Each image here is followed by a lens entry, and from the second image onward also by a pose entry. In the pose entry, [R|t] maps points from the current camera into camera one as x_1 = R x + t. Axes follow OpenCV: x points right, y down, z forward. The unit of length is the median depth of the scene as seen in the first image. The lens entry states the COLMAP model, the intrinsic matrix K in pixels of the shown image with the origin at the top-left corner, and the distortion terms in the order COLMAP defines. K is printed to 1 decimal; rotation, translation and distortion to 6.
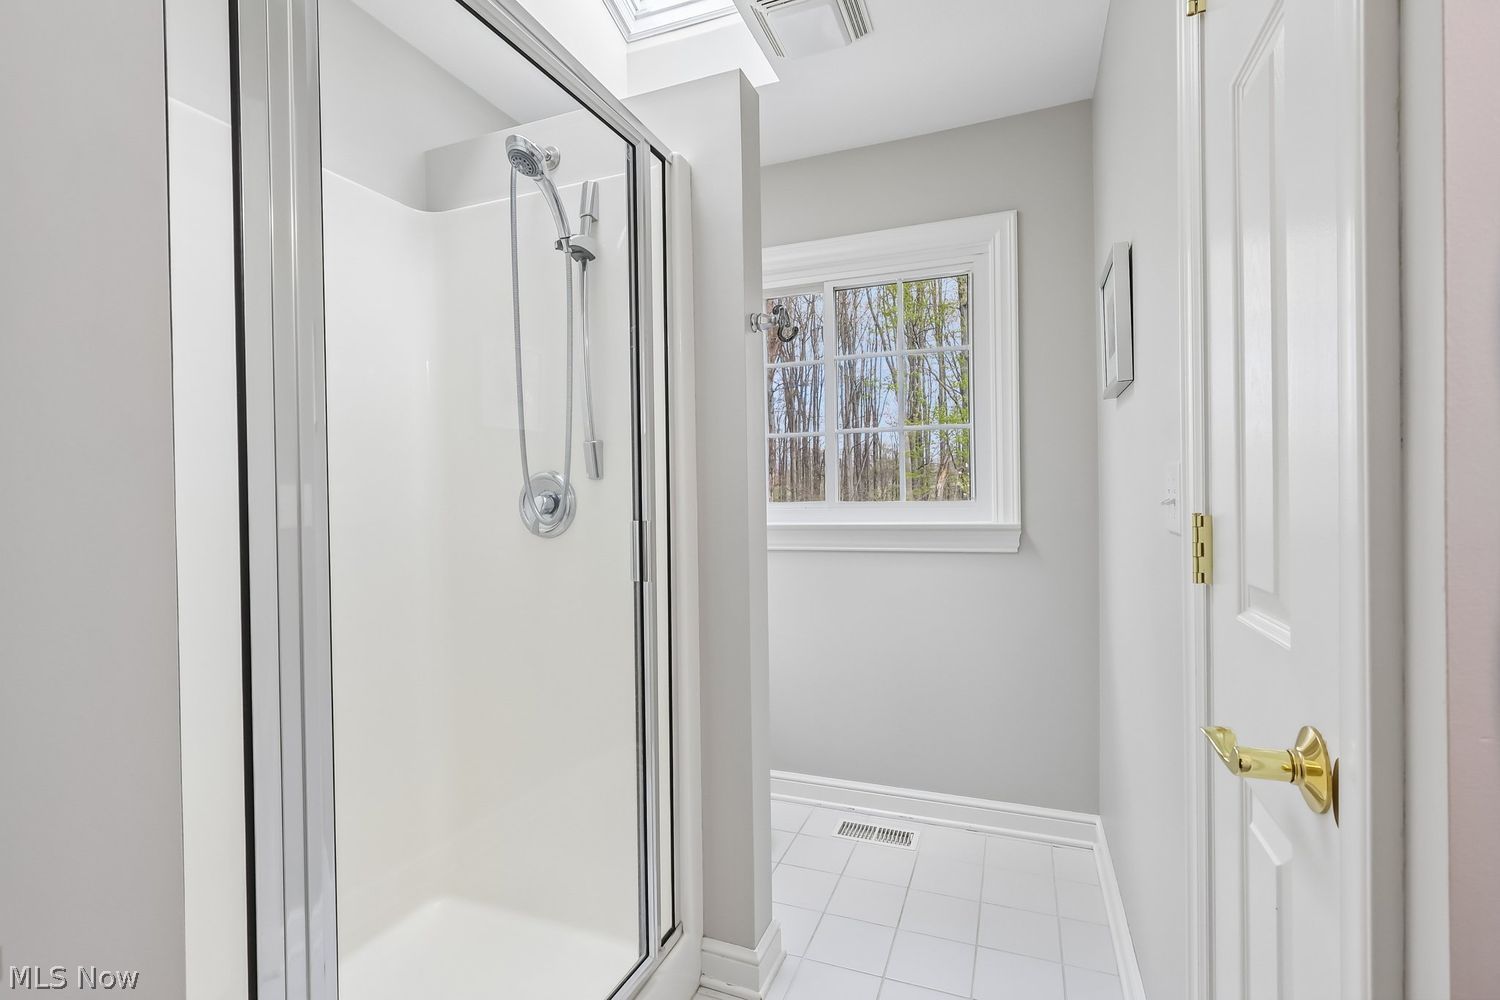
lens RADIAL K [[694.0, 0, 747.6], [0, 694.0, 501.8], [0, 0, 1]] dist [-0.000372, 0.000927]
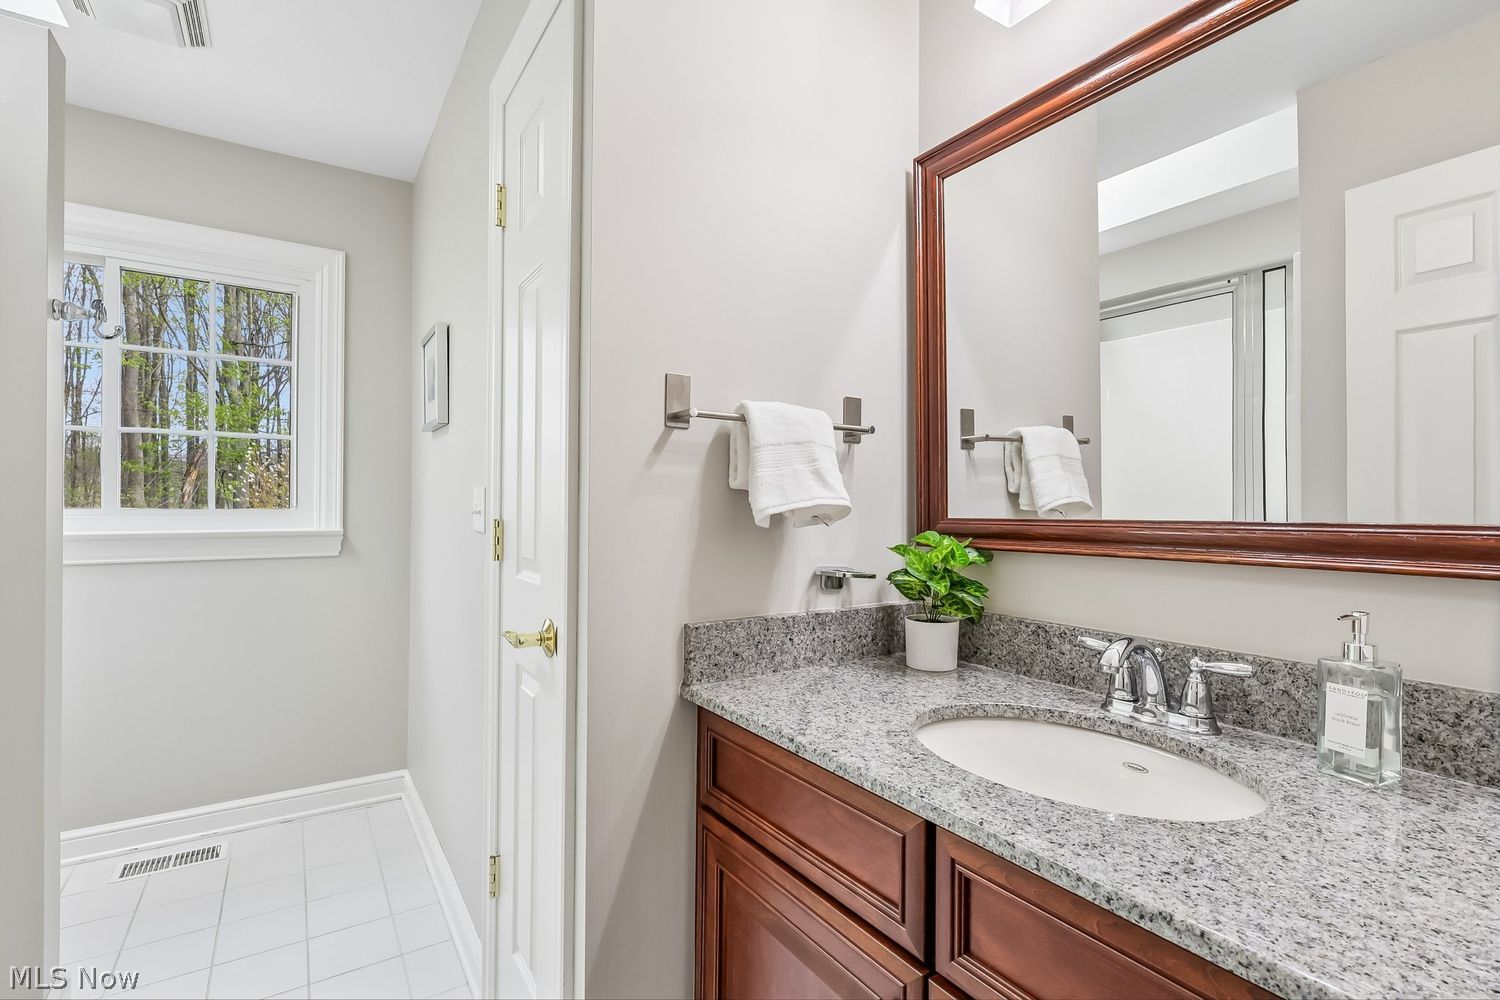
lens RADIAL K [[694.0, 0, 748.4], [0, 694.0, 501.7], [0, 0, 1]] dist [-0.000372, 0.000927]
pose [[0.576037, 0.021486, 0.817141, -0.180175], [-0.010908, 0.999768, -0.018599, -0.000761], [-0.817351, 0.001801, 0.576138, -0.226128]]
